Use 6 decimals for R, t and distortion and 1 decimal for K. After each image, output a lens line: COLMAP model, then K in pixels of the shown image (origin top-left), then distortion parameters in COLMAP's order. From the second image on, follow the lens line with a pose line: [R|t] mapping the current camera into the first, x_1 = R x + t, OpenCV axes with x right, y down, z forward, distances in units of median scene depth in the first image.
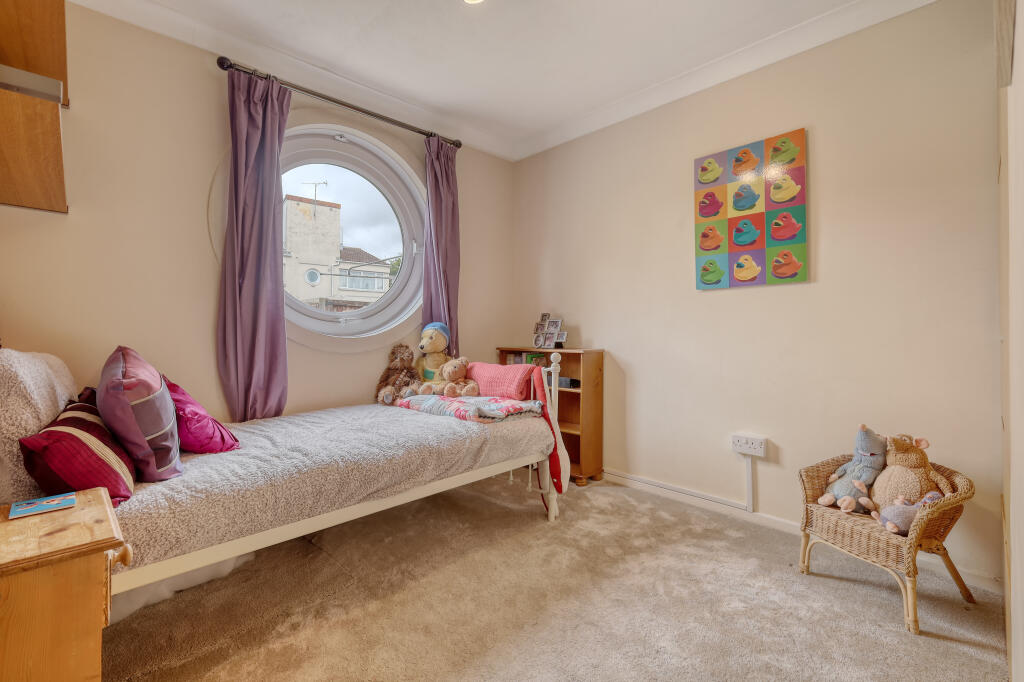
lens RADIAL K [[444.9, 0, 516.5], [0, 444.9, 339.9], [0, 0, 1]] dist [0.003686, 0.000094]
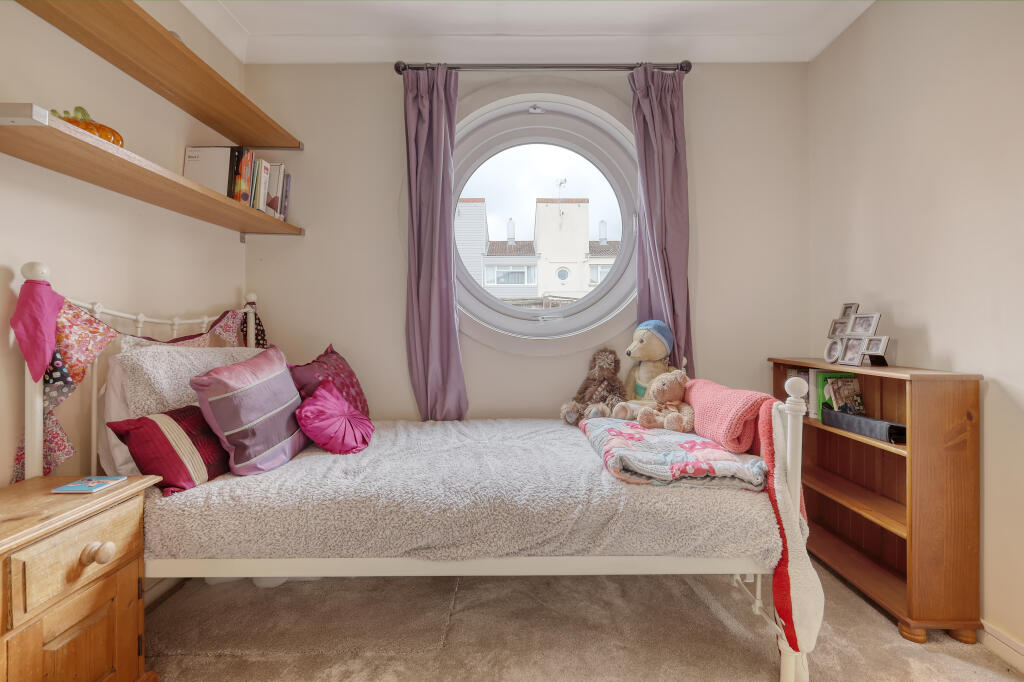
lens RADIAL K [[457.1, 0, 510.4], [0, 457.1, 329.3], [0, 0, 1]] dist [0.001394, -0.000504]
pose [[0.718677, 0.008949, -0.695286, 0.189194], [-0.020149, 0.999765, -0.007958, -0.014404], [0.695052, 0.019728, 0.718689, 0.318389]]
